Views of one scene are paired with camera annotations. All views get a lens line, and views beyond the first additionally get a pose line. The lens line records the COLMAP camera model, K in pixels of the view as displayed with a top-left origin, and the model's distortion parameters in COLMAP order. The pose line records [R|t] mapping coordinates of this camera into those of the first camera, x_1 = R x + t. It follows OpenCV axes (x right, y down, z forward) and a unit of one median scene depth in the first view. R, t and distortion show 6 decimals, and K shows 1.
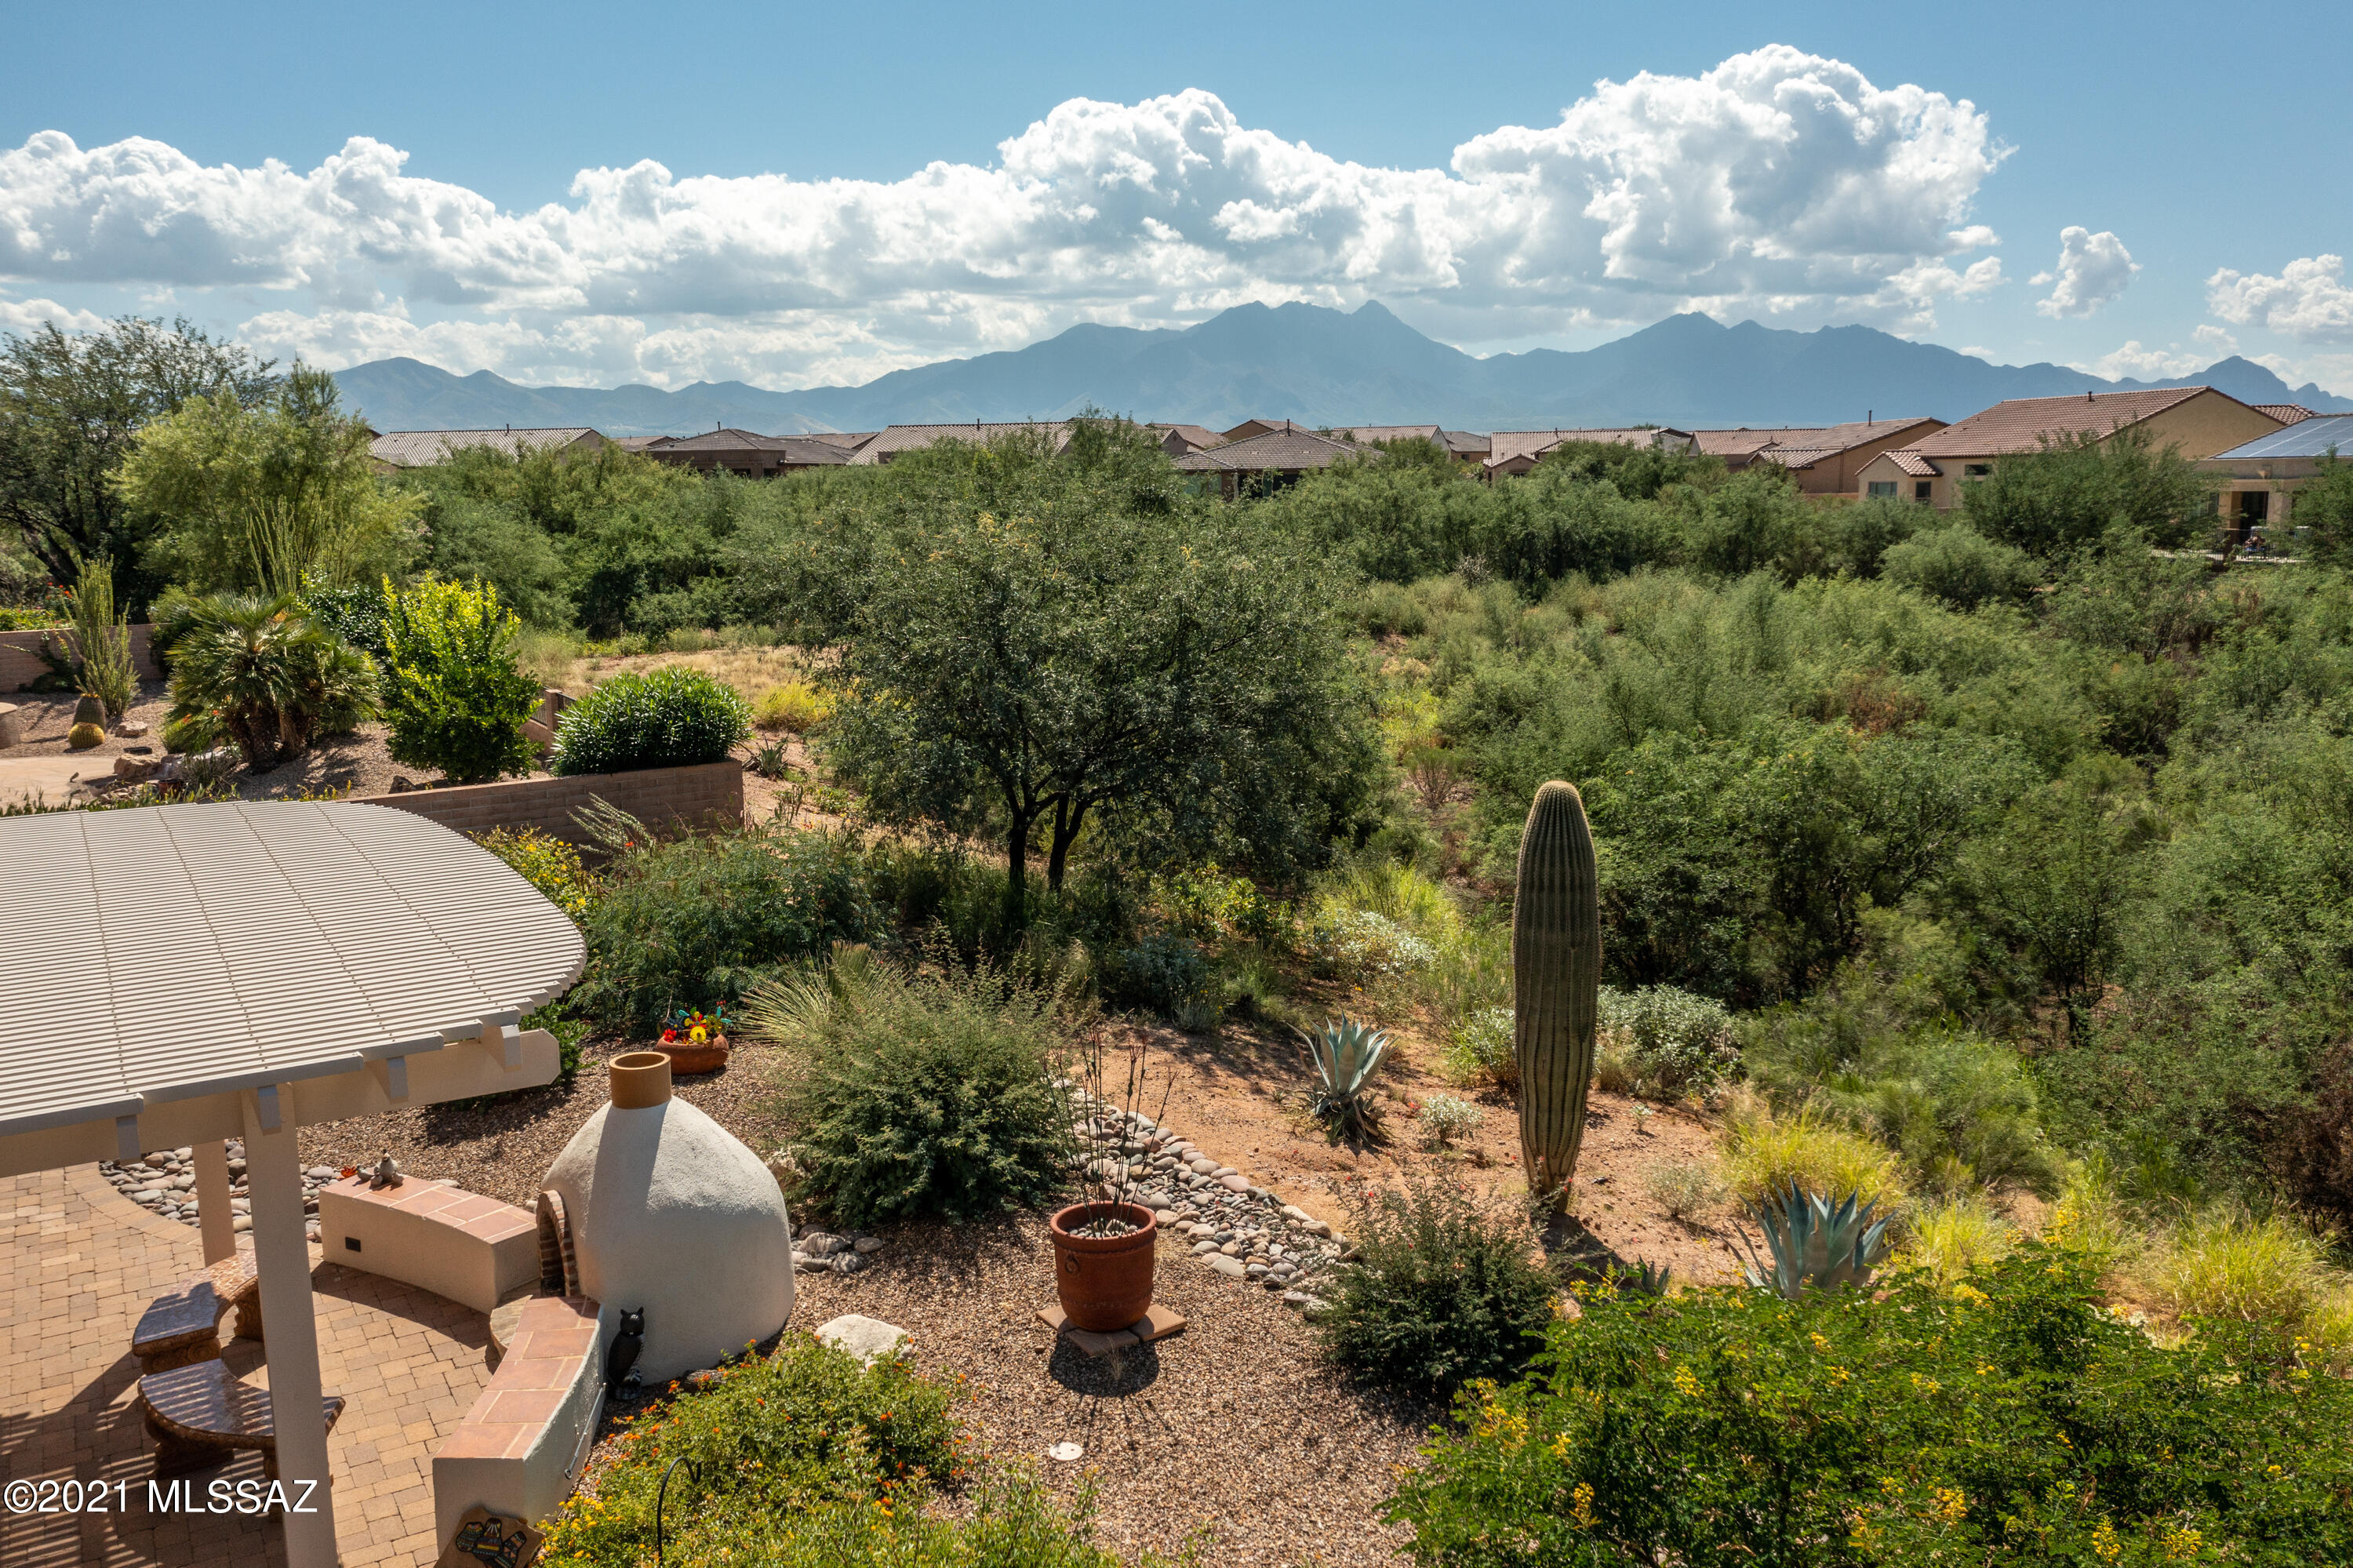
lens RADIAL K [[1866.8, 0, 1175.6], [0, 1866.8, 800.9], [0, 0, 1]] dist [-0.011620, 0.029357]
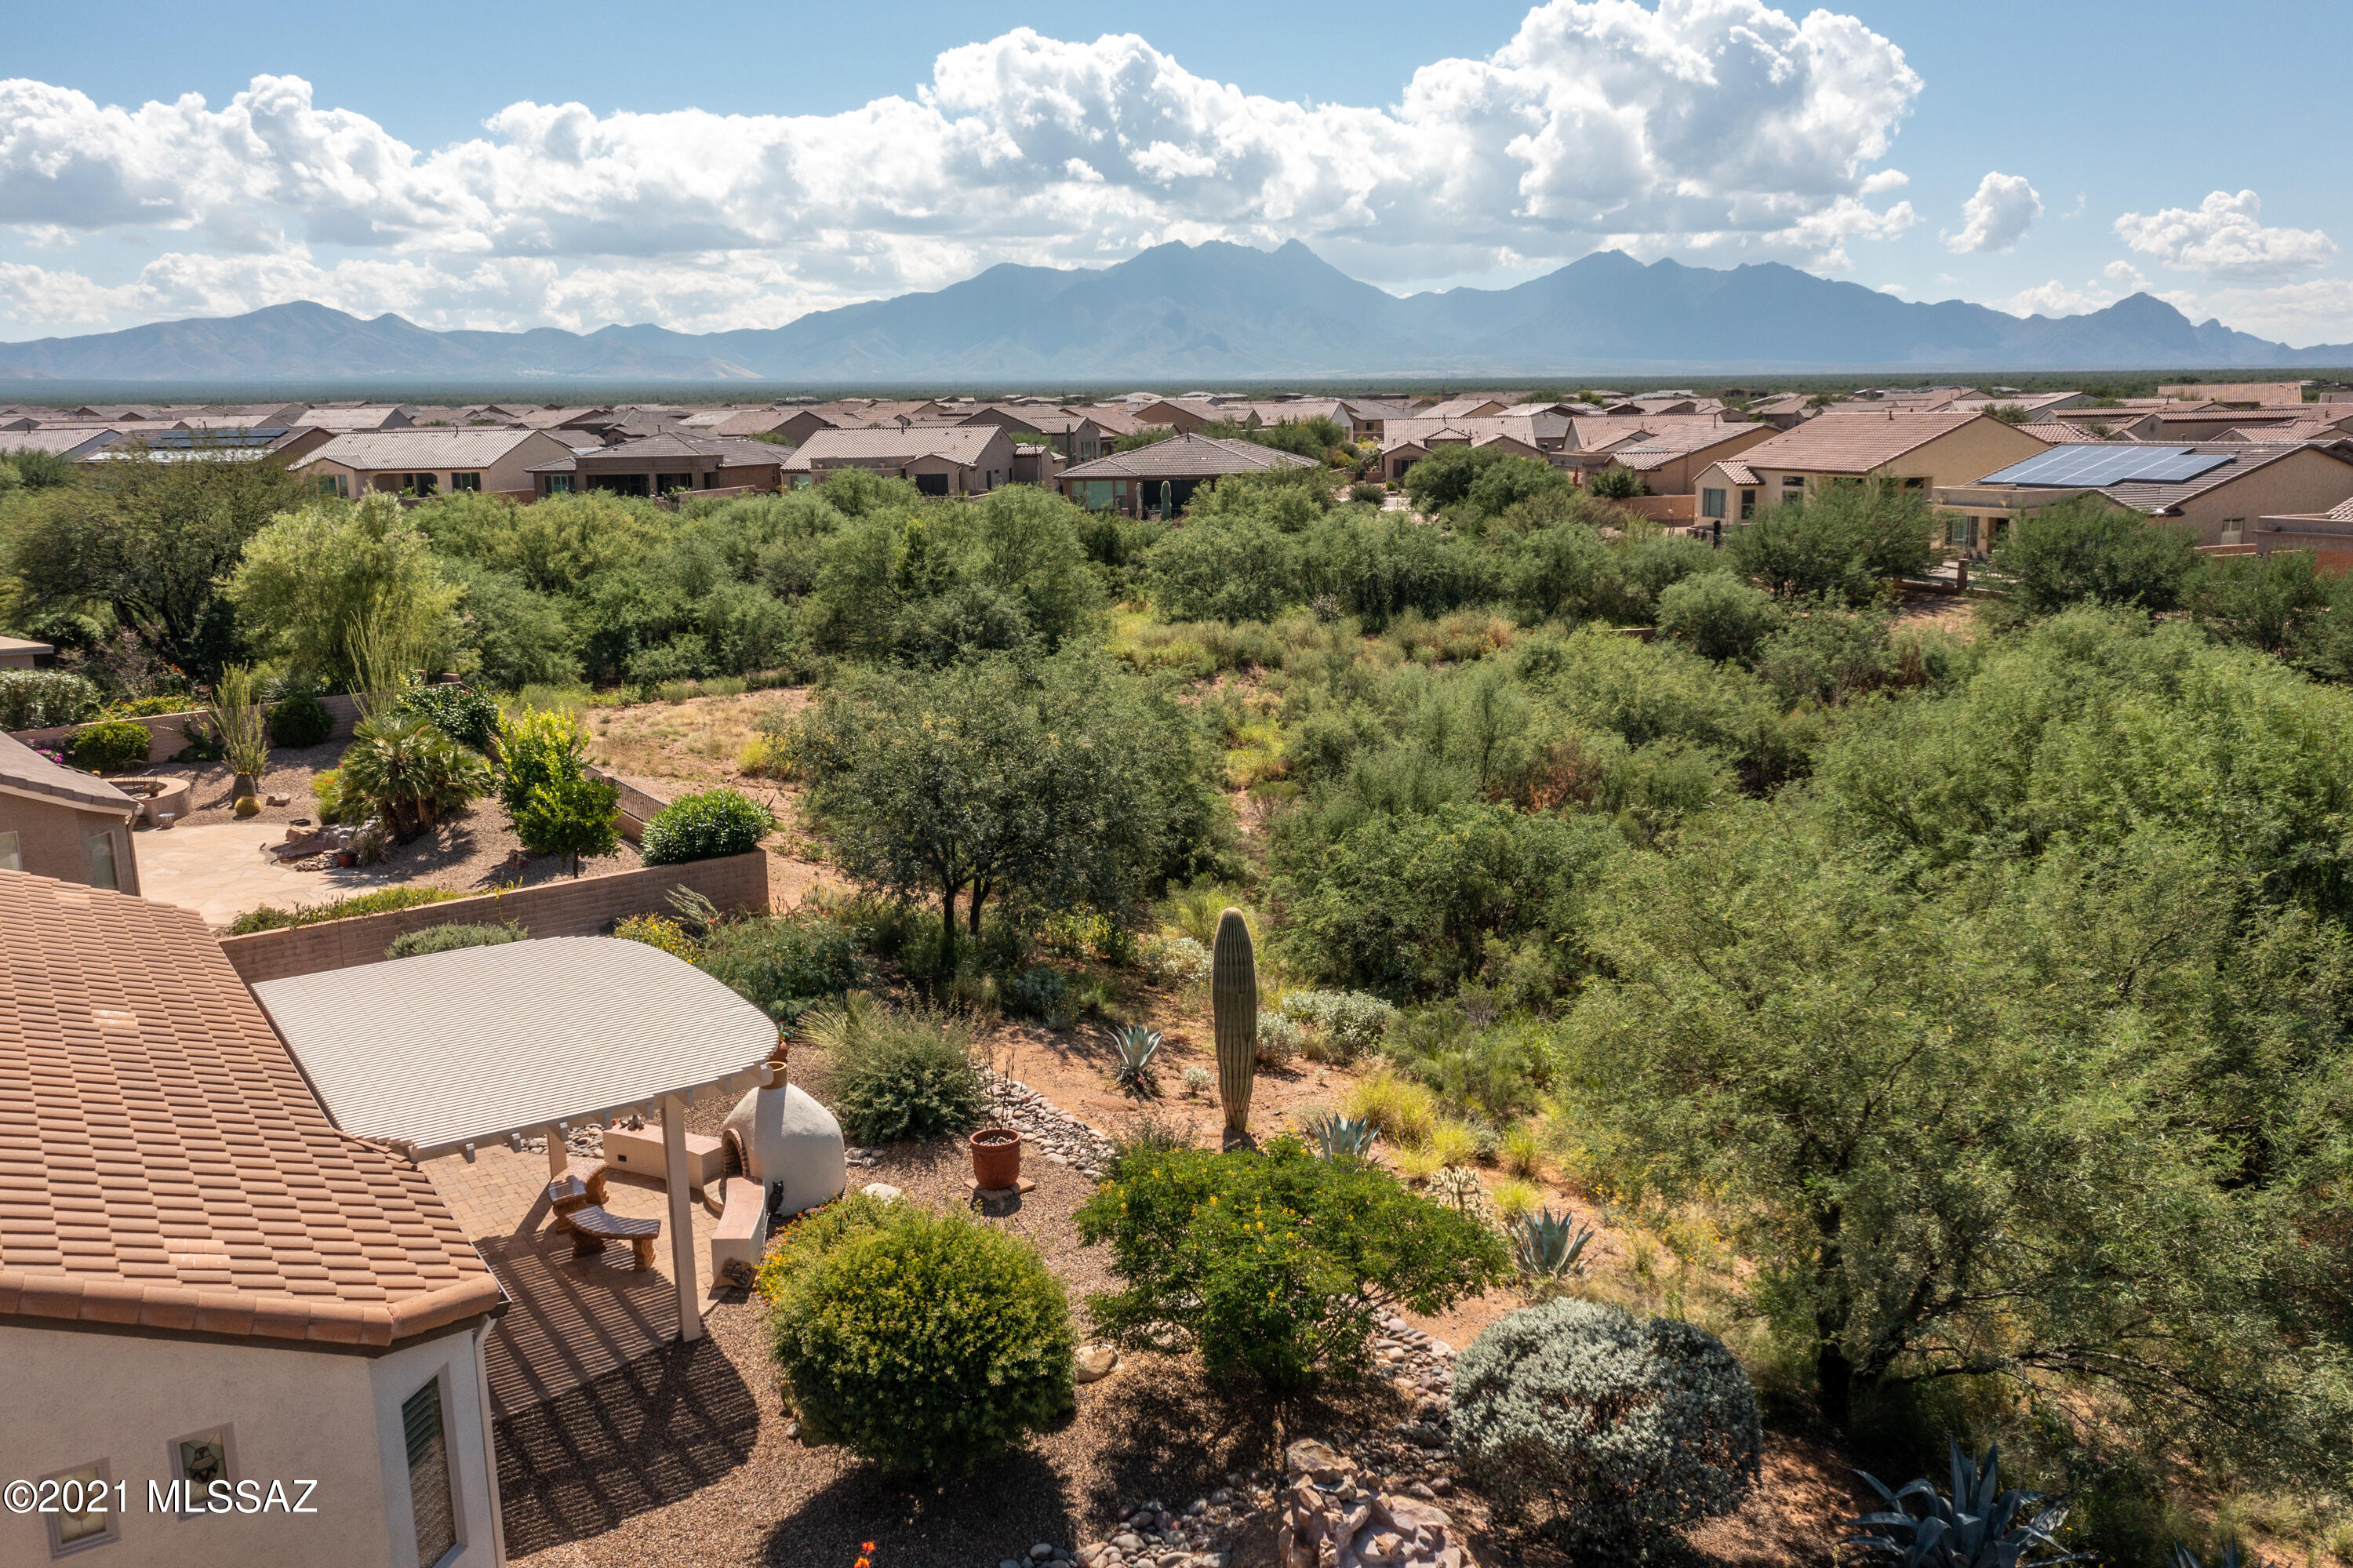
lens RADIAL K [[1866.8, 0, 1180.2], [0, 1866.8, 791.3], [0, 0, 1]] dist [-0.011620, 0.029357]
pose [[0.999069, -0.014032, 0.040797, 0.021734], [0.012983, 0.999581, 0.025864, -0.052699], [-0.041143, -0.025310, 0.998833, -0.267419]]
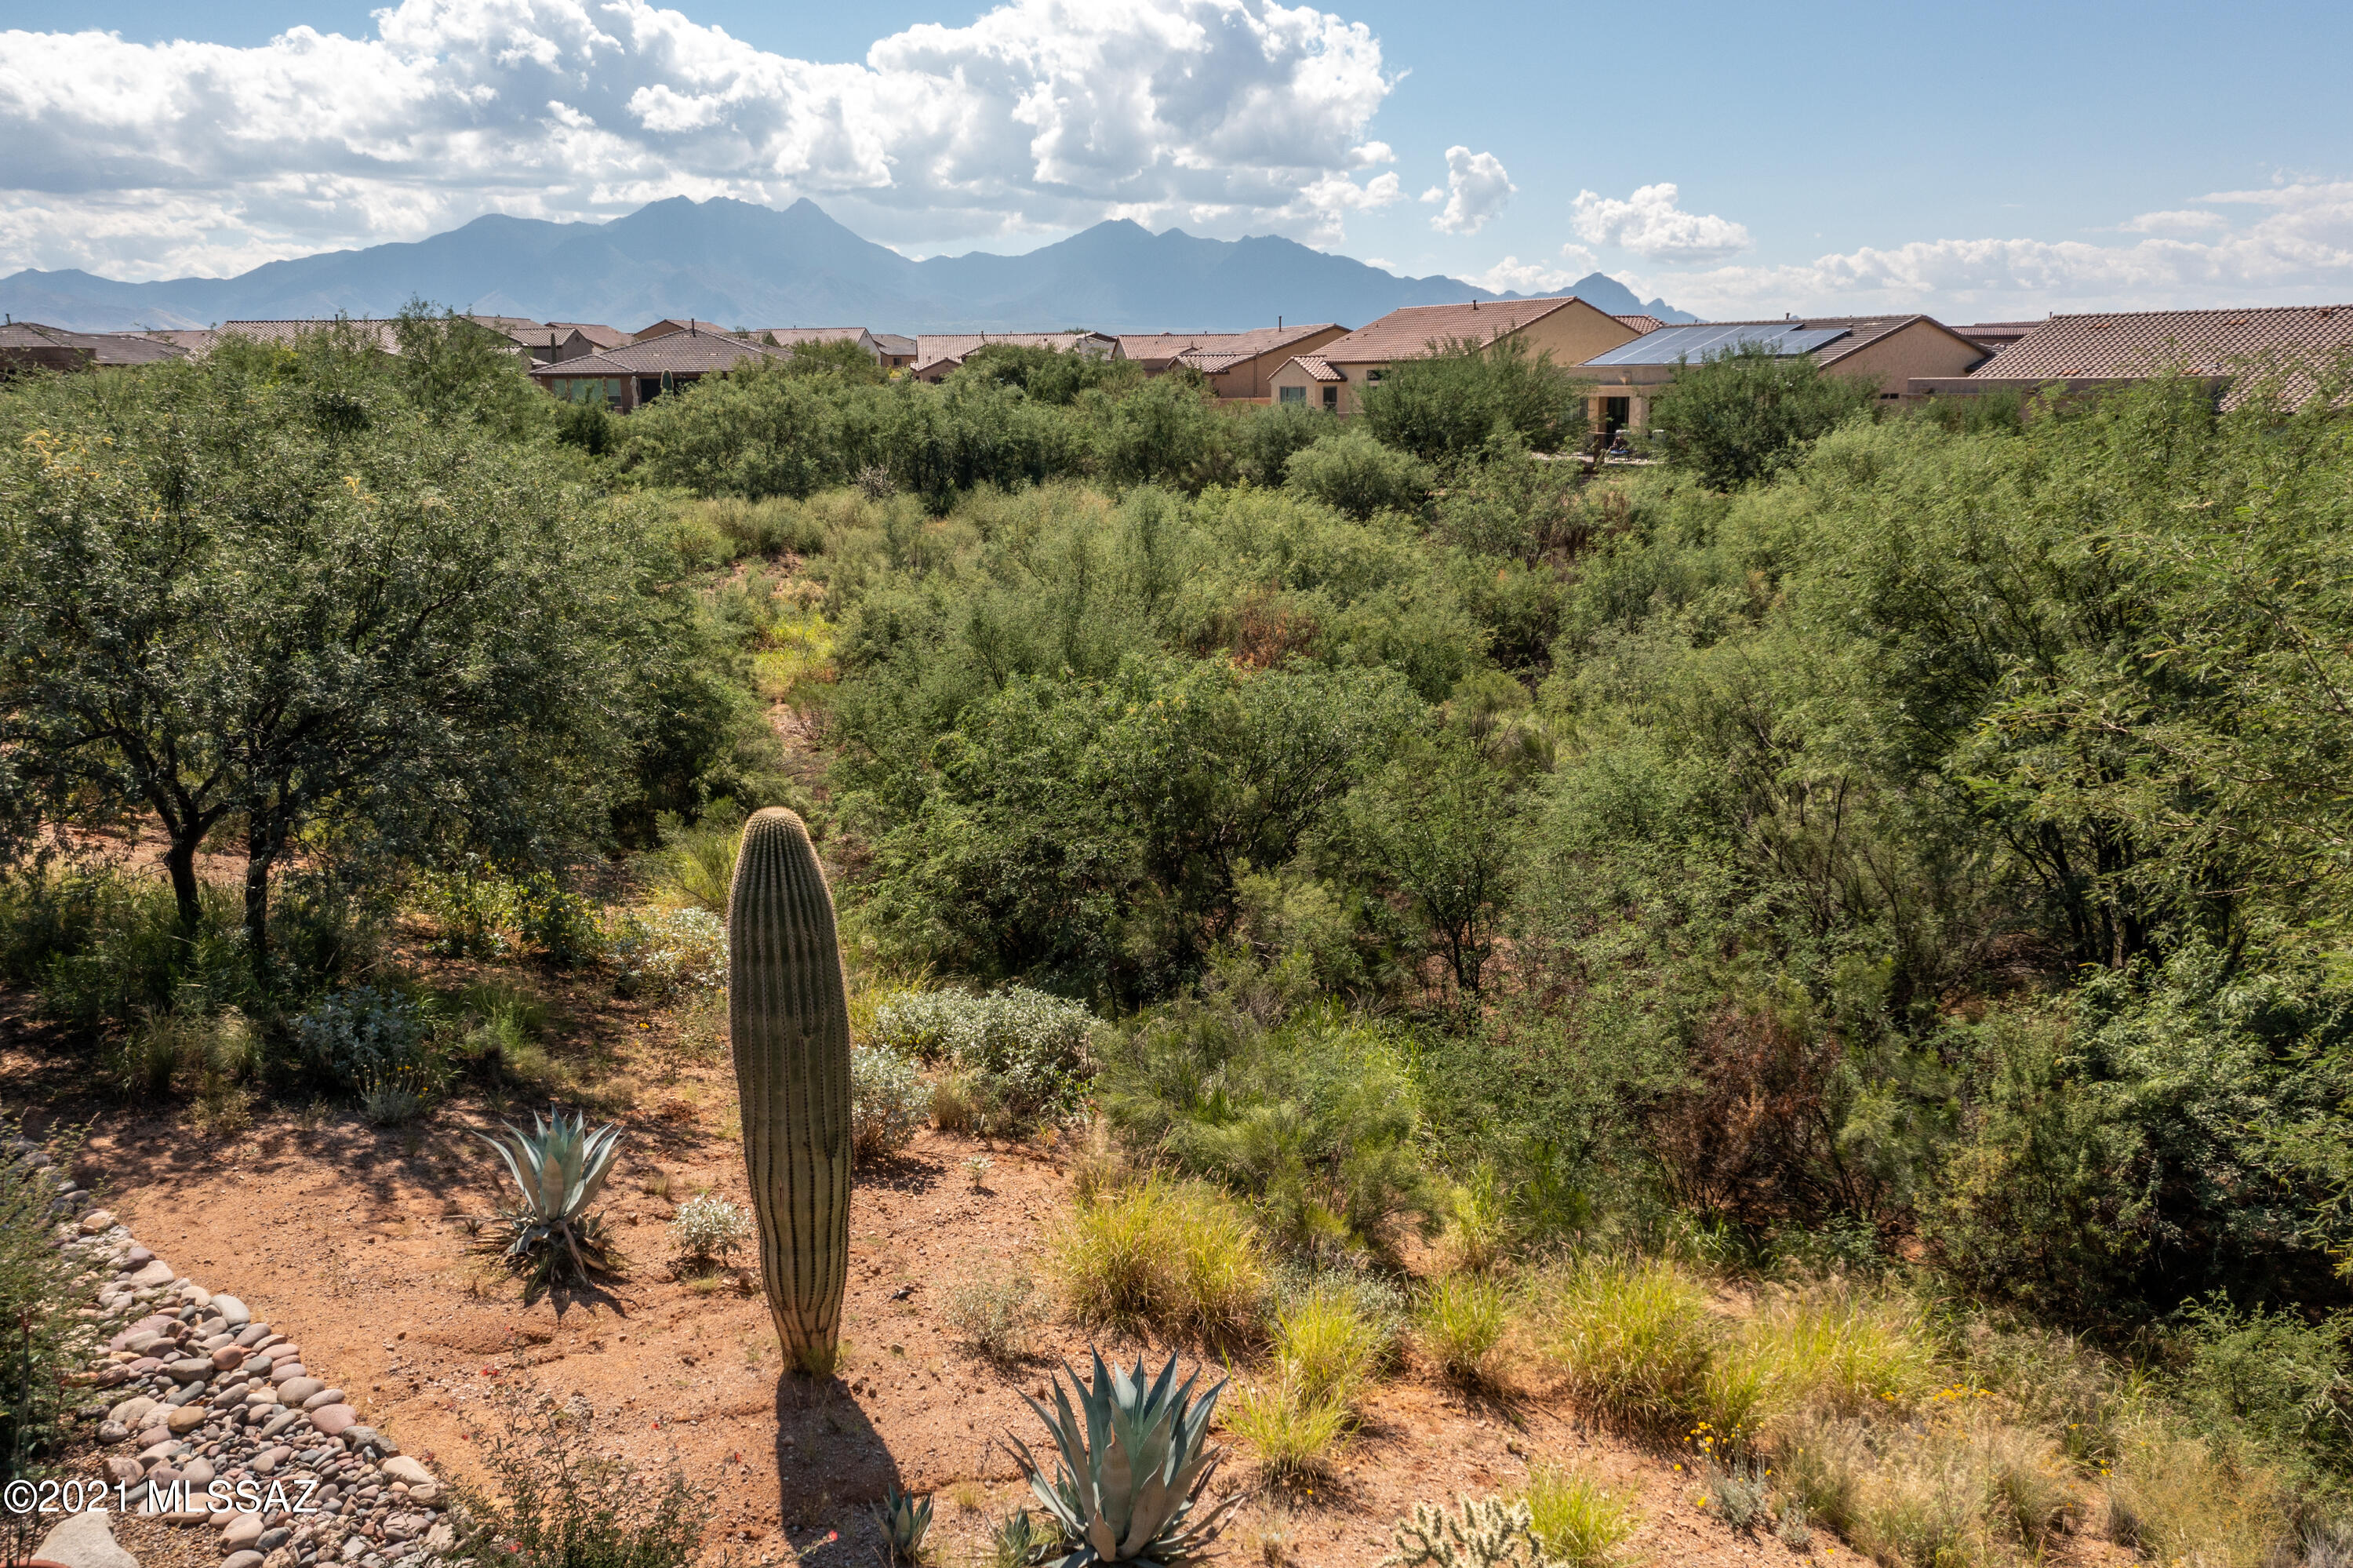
lens RADIAL K [[1866.8, 0, 1176.3], [0, 1866.8, 789.6], [0, 0, 1]] dist [-0.011620, 0.029357]
pose [[0.957900, -0.059548, 0.280859, 0.044233], [0.047234, 0.997611, 0.050417, -0.013583], [-0.283190, -0.035028, 0.958424, 0.077009]]
